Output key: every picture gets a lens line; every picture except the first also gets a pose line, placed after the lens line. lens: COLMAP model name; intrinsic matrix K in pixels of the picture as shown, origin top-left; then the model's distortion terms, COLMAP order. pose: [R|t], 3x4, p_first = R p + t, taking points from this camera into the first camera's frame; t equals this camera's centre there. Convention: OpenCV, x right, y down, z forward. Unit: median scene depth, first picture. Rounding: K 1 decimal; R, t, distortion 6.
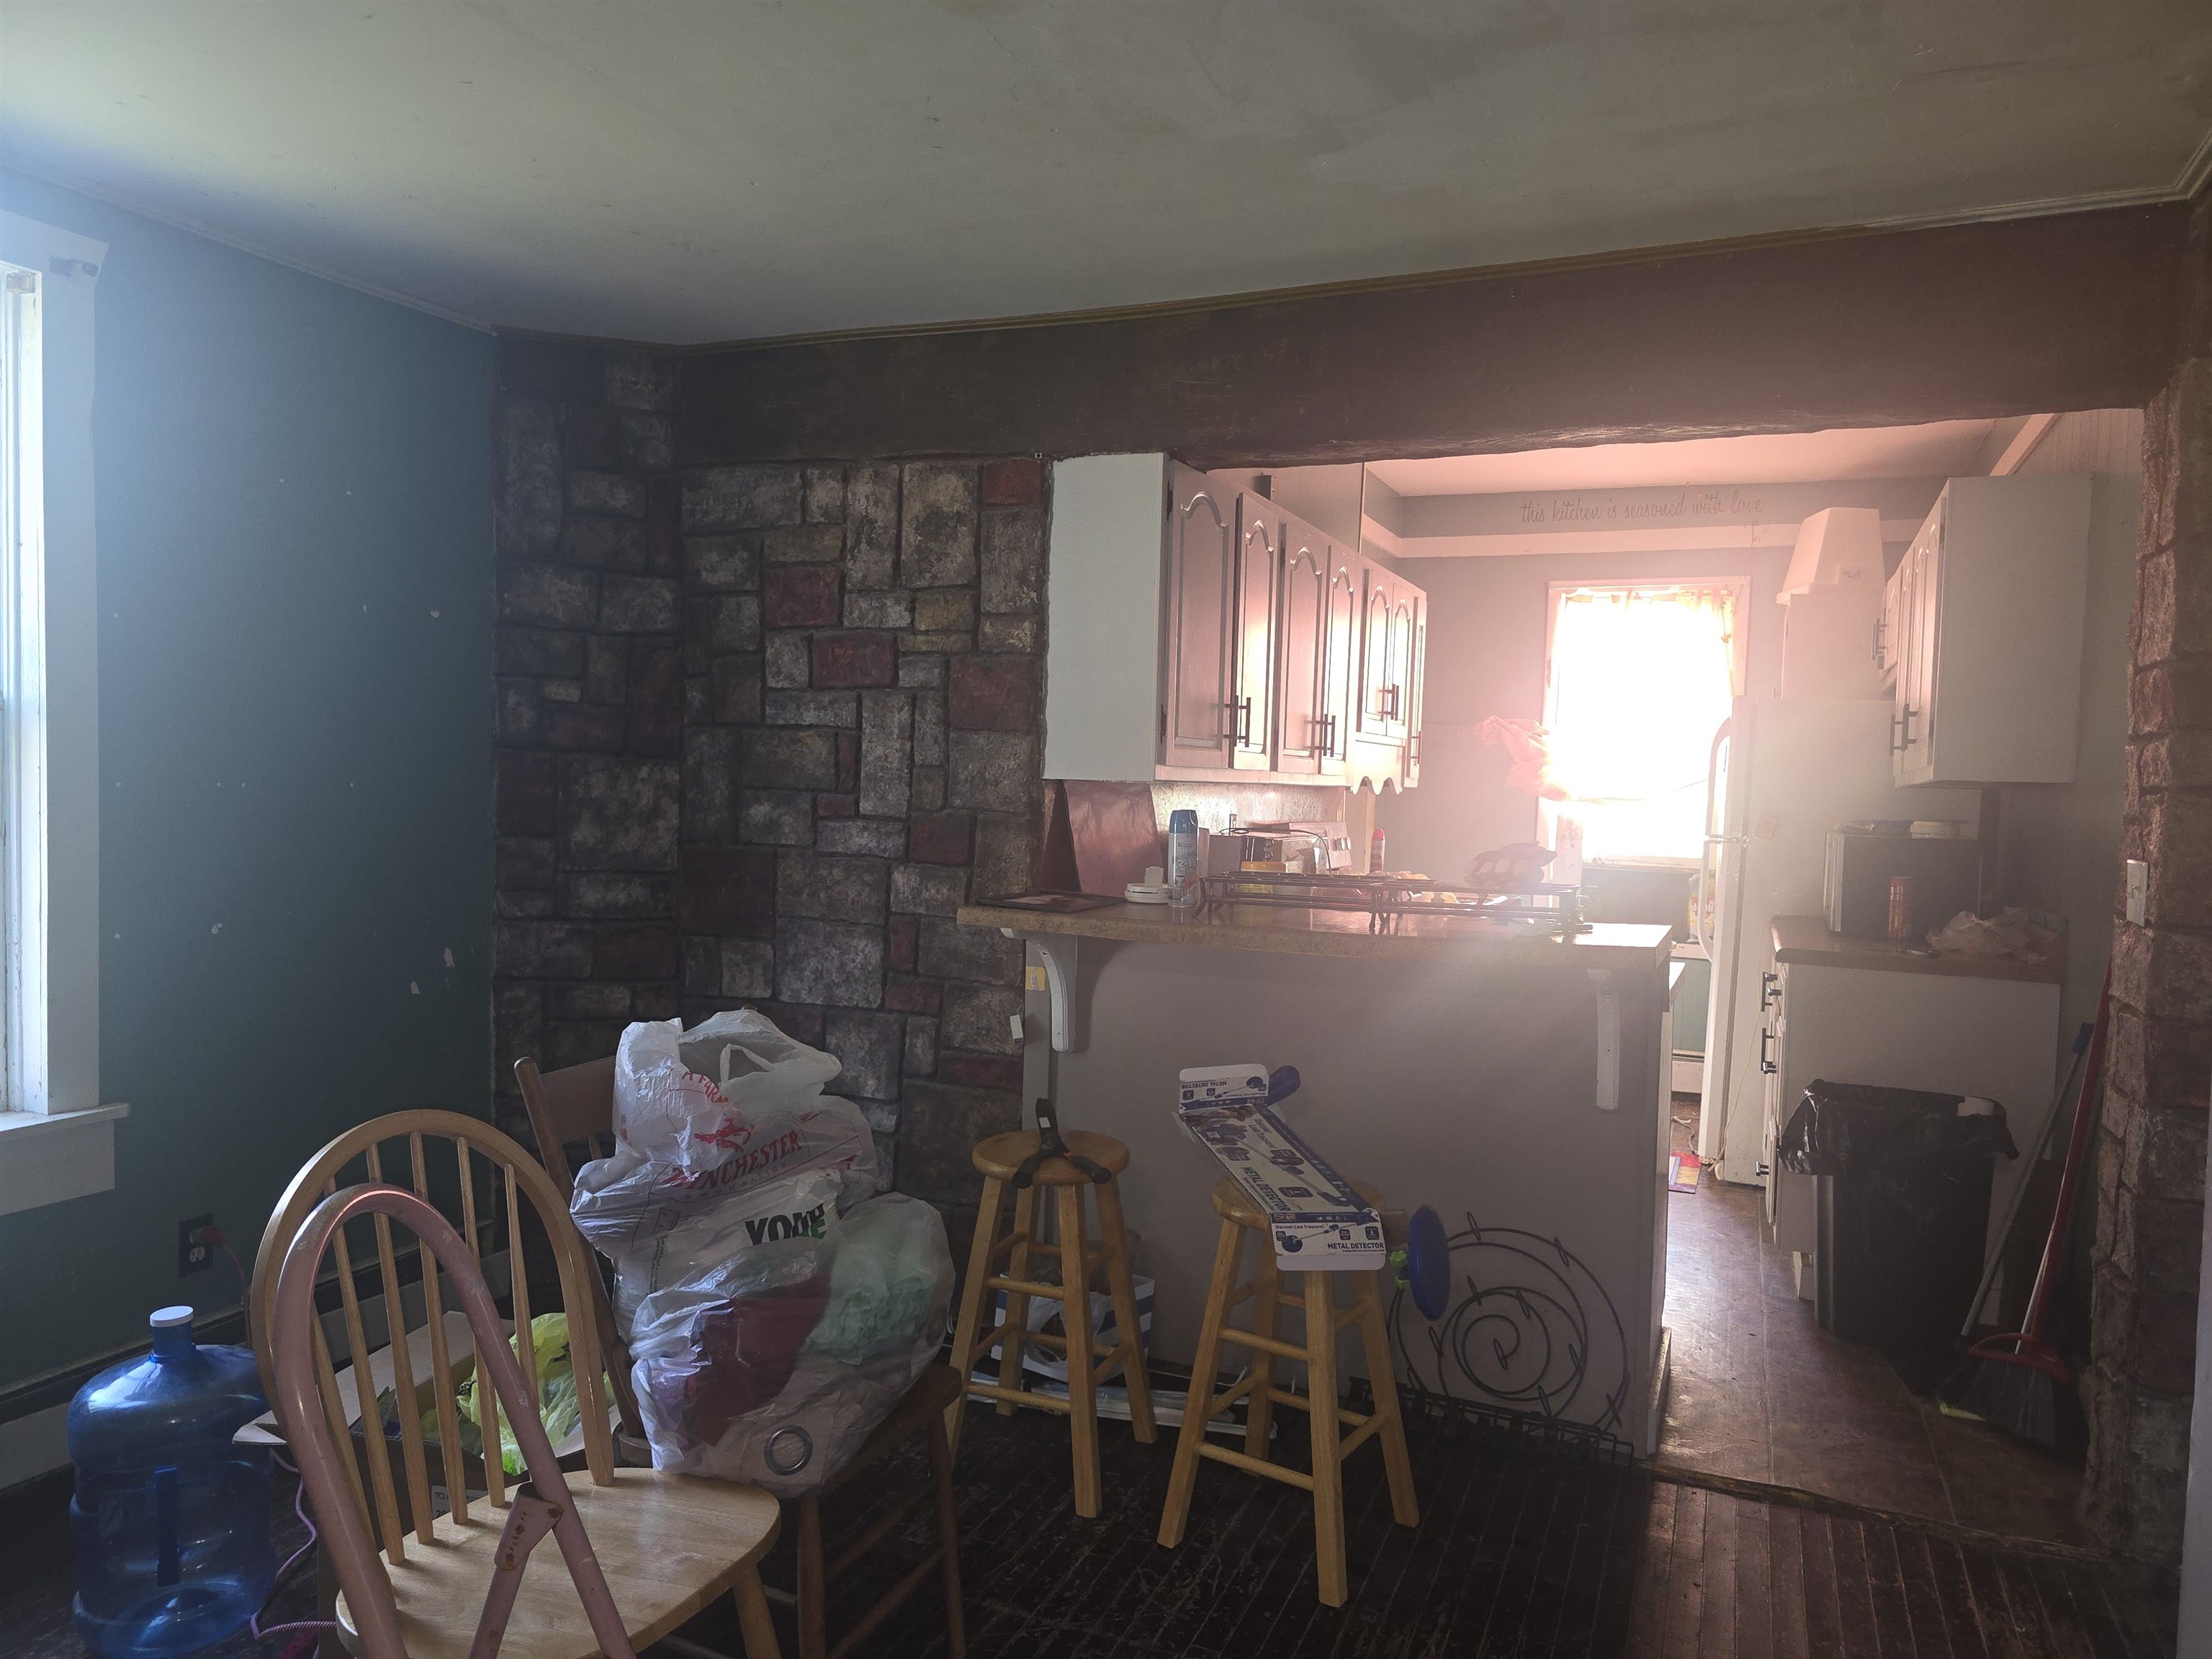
lens RADIAL K [[1483.7, 0, 1107.8], [0, 1483.7, 848.4], [0, 0, 1]] dist [0.054406, -0.068553]
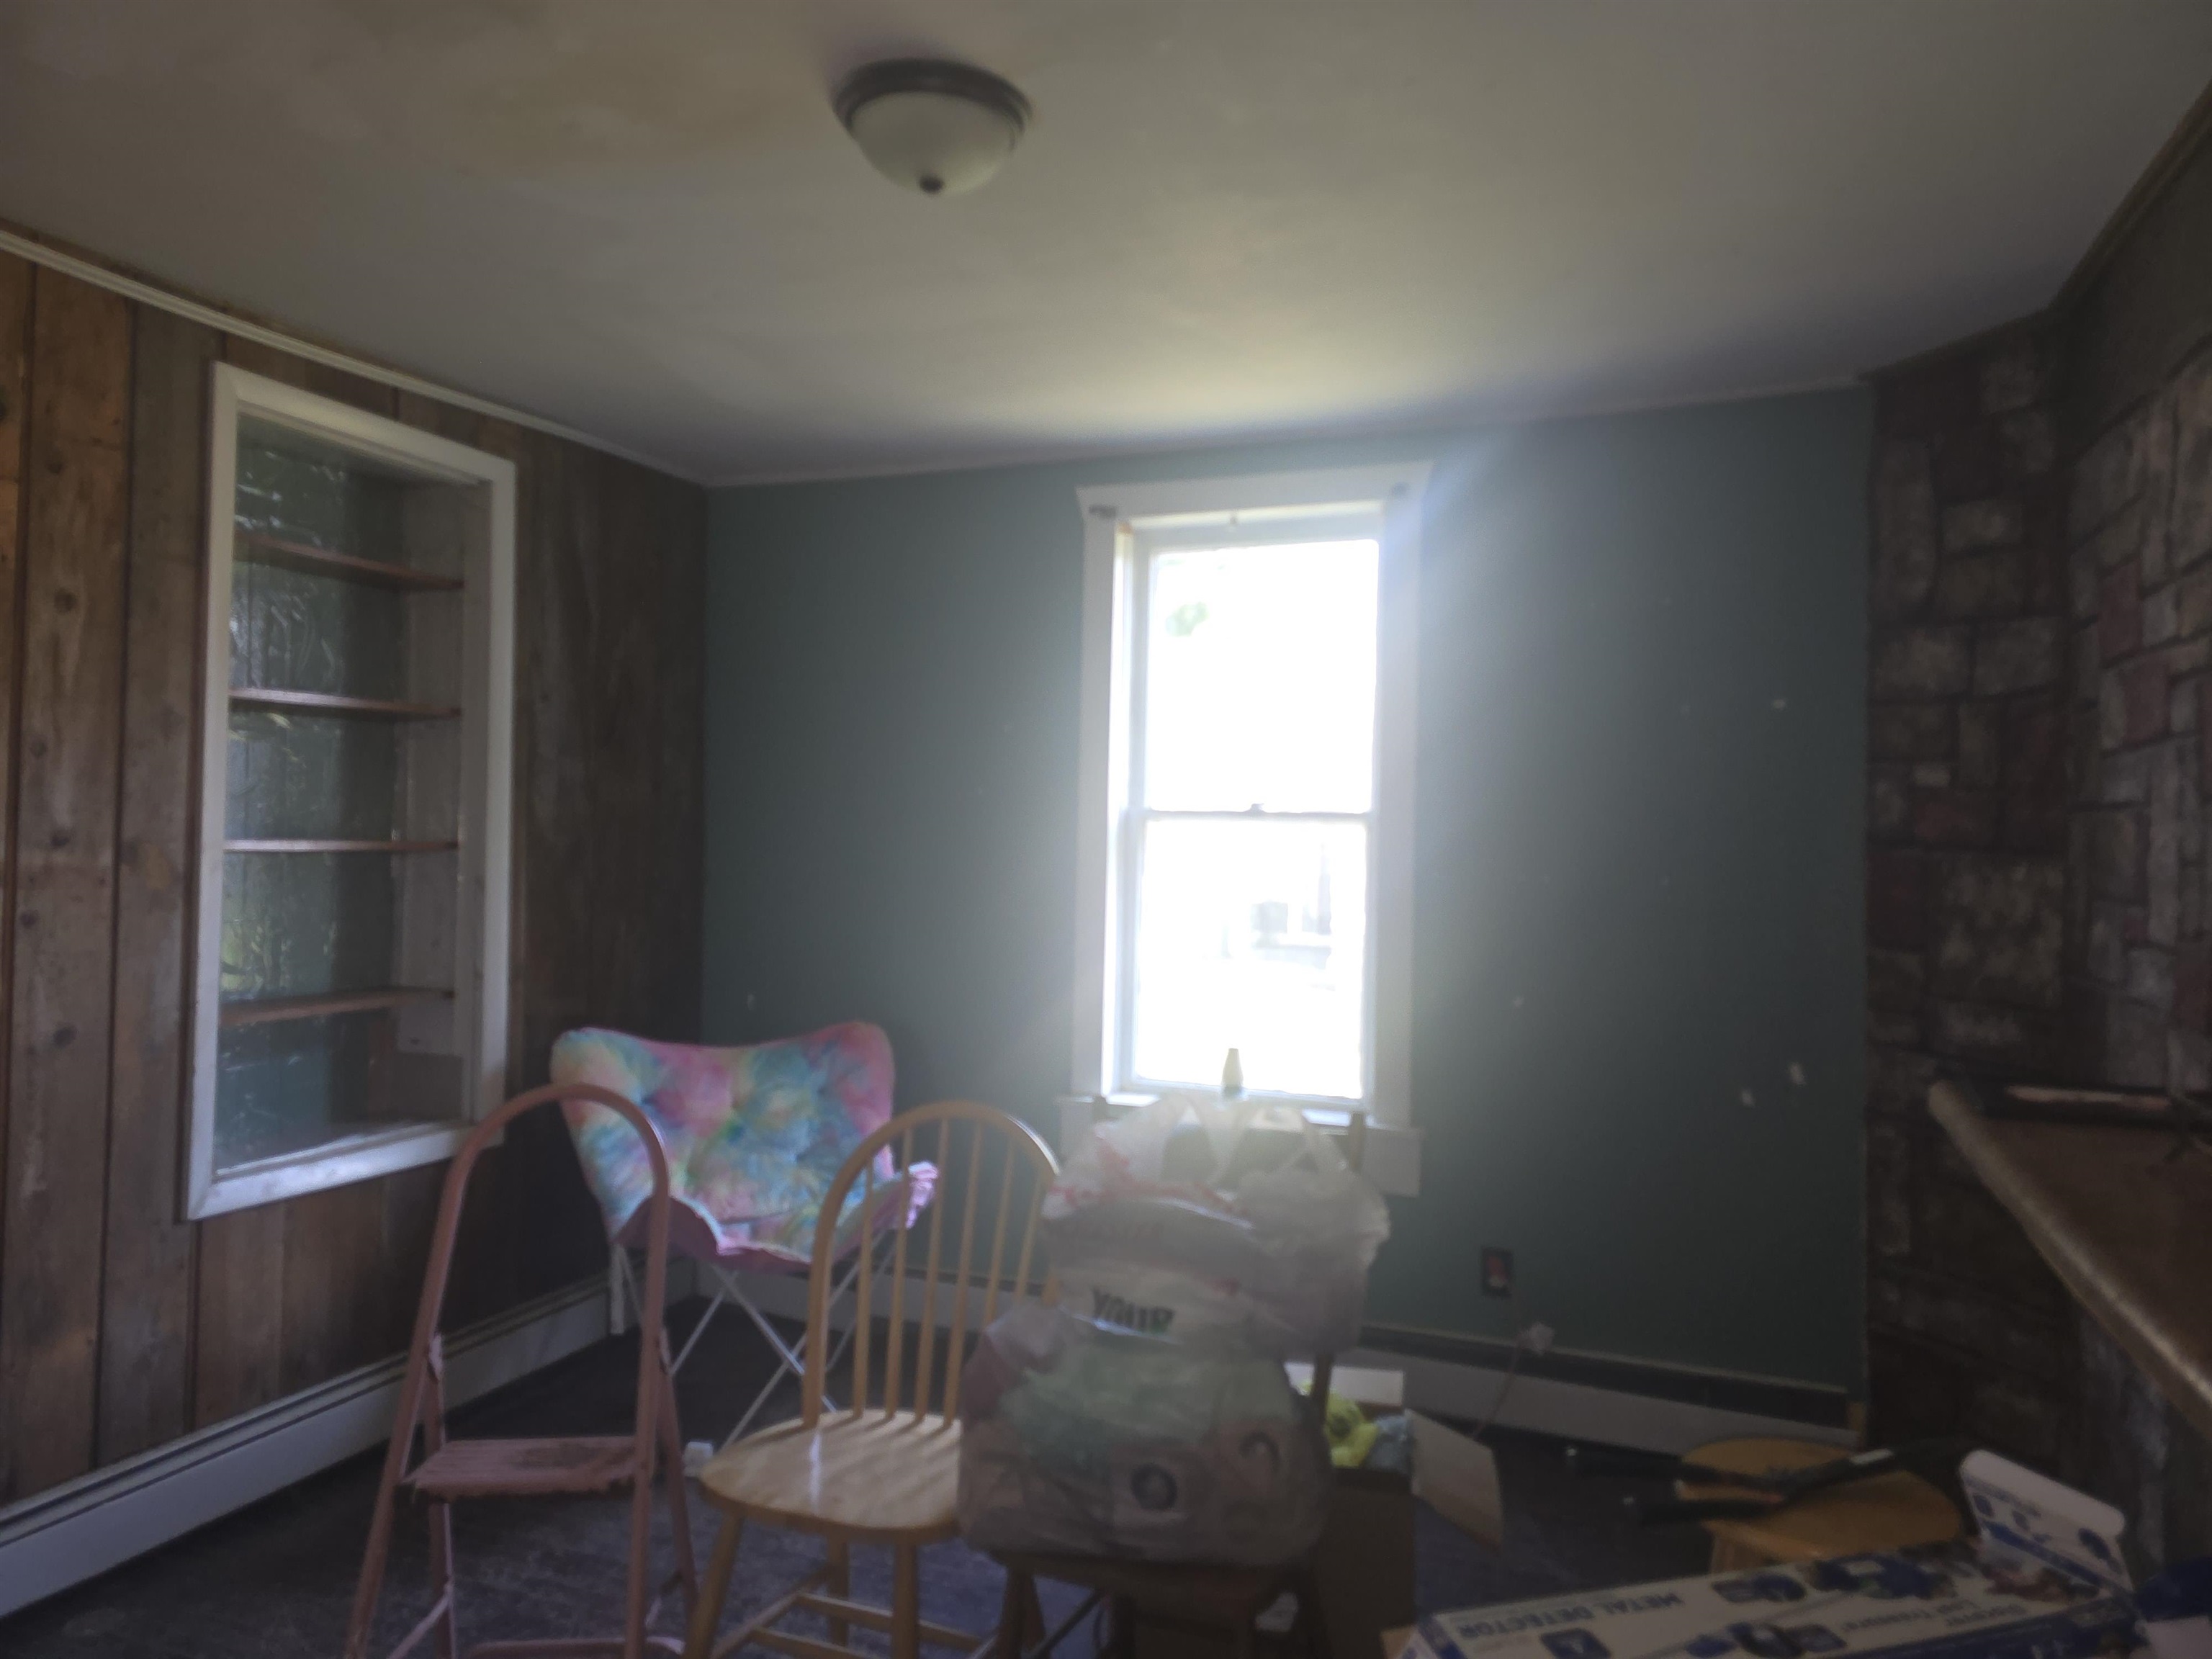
lens RADIAL K [[1439.3, 0, 1102.8], [0, 1439.3, 816.2], [0, 0, 1]] dist [0.024823, -0.002239]
pose [[0.031589, -0.036552, -0.998832, 0.423840], [-0.064668, 0.997162, -0.038536, -0.021823], [0.997407, 0.065810, 0.029135, 0.520975]]
